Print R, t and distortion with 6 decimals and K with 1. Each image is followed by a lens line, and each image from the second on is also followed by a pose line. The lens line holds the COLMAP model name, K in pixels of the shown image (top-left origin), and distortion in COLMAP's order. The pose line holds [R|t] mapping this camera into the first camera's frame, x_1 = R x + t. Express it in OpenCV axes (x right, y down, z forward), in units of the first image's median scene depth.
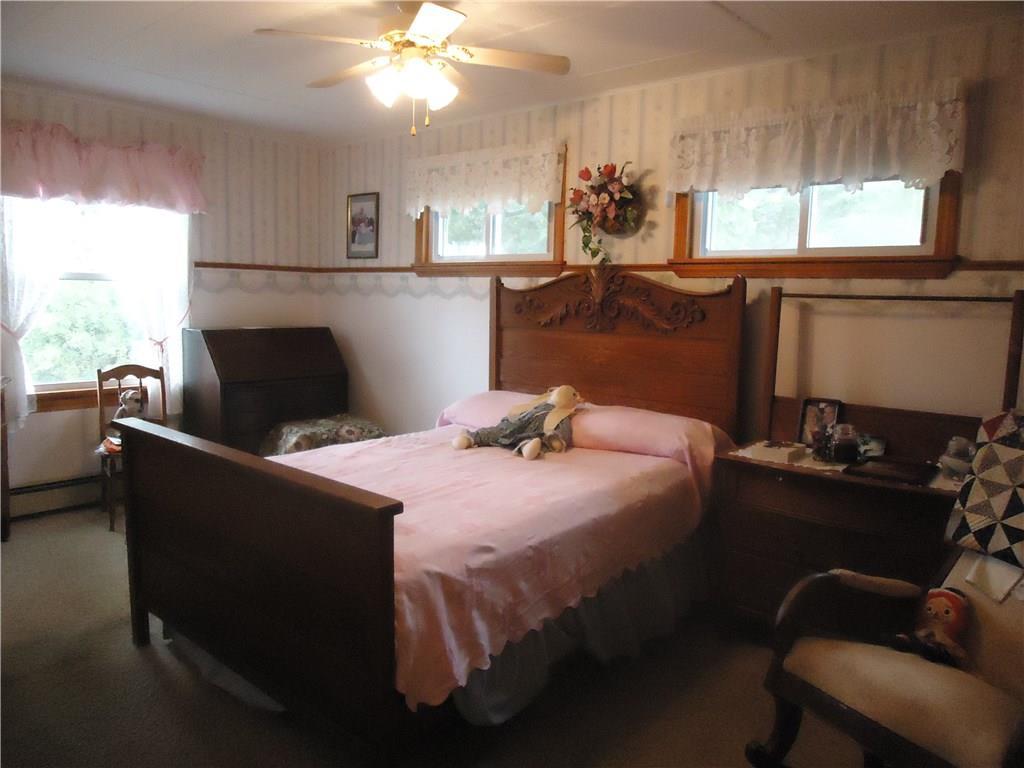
lens RADIAL K [[730.3, 0, 510.2], [0, 730.3, 385.8], [0, 0, 1]] dist [-0.015525, 0.003543]
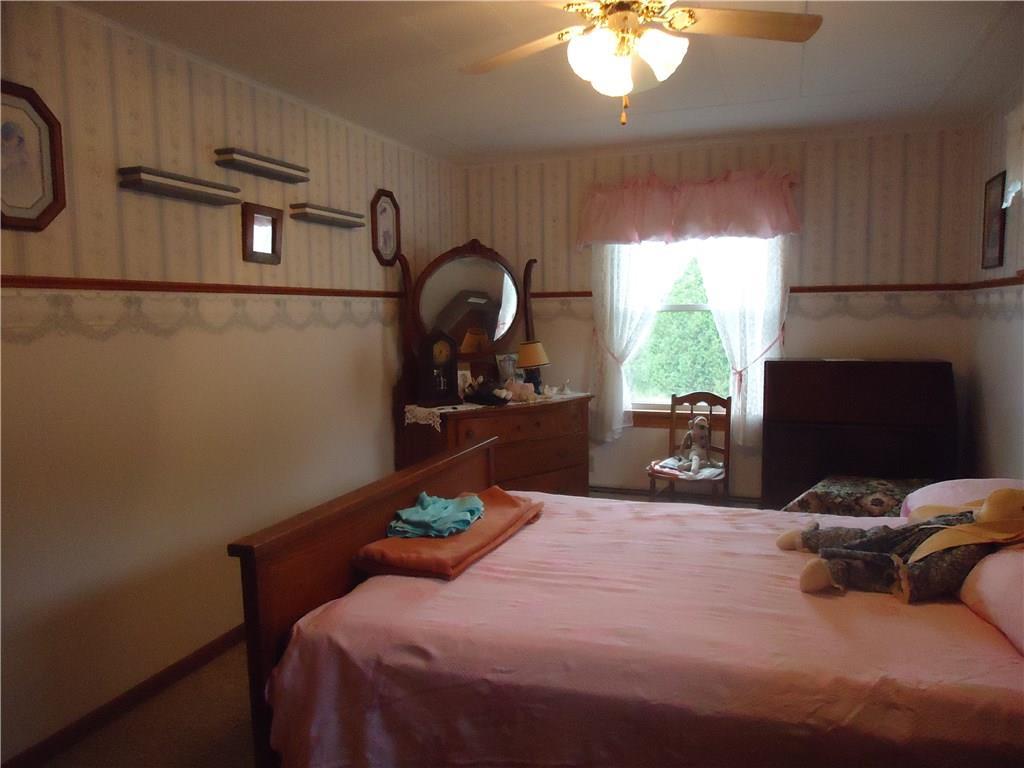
lens RADIAL K [[730.3, 0, 513.0], [0, 730.3, 381.2], [0, 0, 1]] dist [-0.015525, 0.003543]
pose [[0.366865, 0.058292, -0.928446, 0.345669], [-0.093835, 0.995263, 0.025410, -0.046108], [0.925530, 0.077799, 0.370597, 0.376692]]
